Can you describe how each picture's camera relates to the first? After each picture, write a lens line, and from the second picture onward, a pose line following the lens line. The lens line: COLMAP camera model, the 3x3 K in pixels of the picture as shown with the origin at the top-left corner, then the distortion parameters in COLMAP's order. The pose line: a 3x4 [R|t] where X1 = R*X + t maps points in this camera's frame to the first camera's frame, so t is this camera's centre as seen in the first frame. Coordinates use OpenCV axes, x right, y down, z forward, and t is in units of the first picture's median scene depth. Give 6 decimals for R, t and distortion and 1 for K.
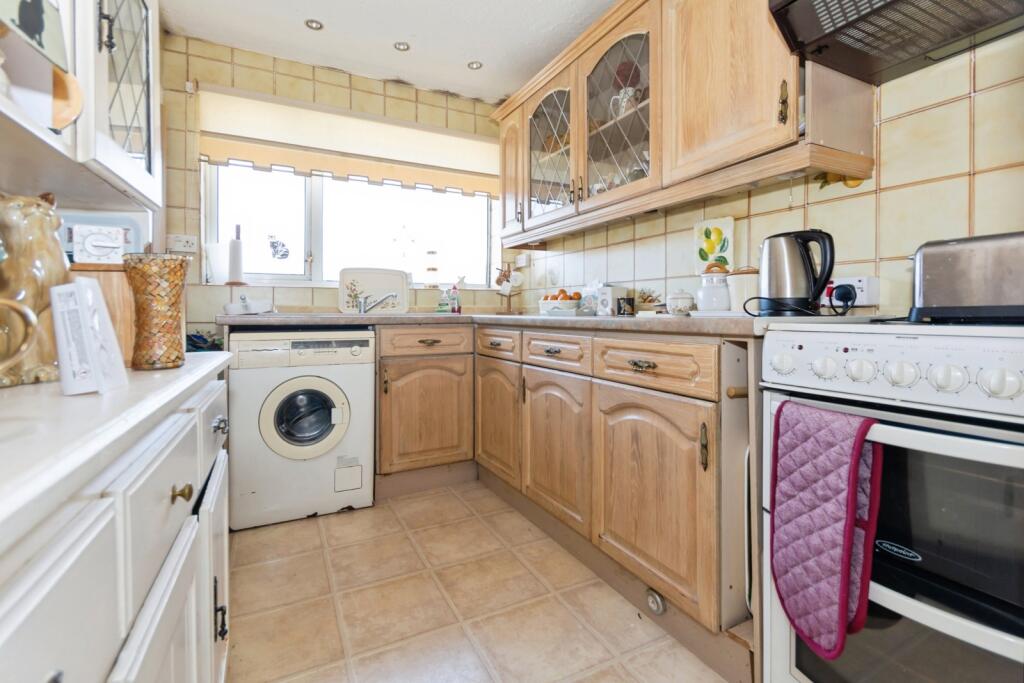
lens RADIAL K [[457.1, 0, 512.1], [0, 457.1, 311.9], [0, 0, 1]] dist [0.000150, 0.000051]
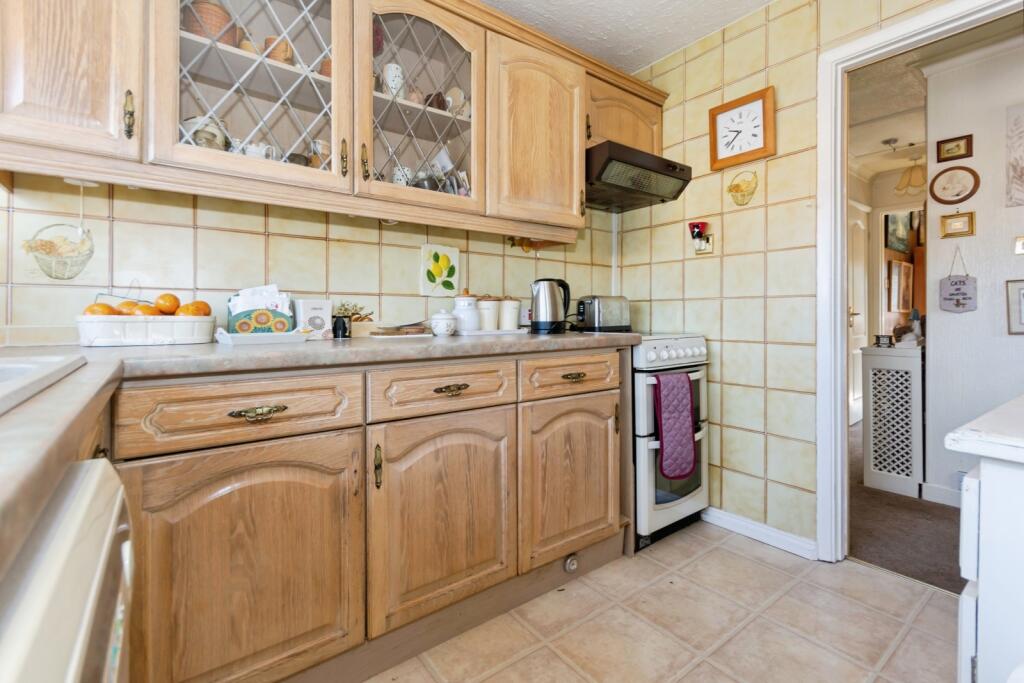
lens RADIAL K [[465.0, 0, 513.1], [0, 465.0, 320.0], [0, 0, 1]] dist [0.000584, 0.000074]
pose [[-0.169730, -0.004059, 0.985482, -0.754583], [0.002181, 0.999988, 0.004494, -0.033663], [-0.985488, 0.002913, -0.169719, 1.132060]]
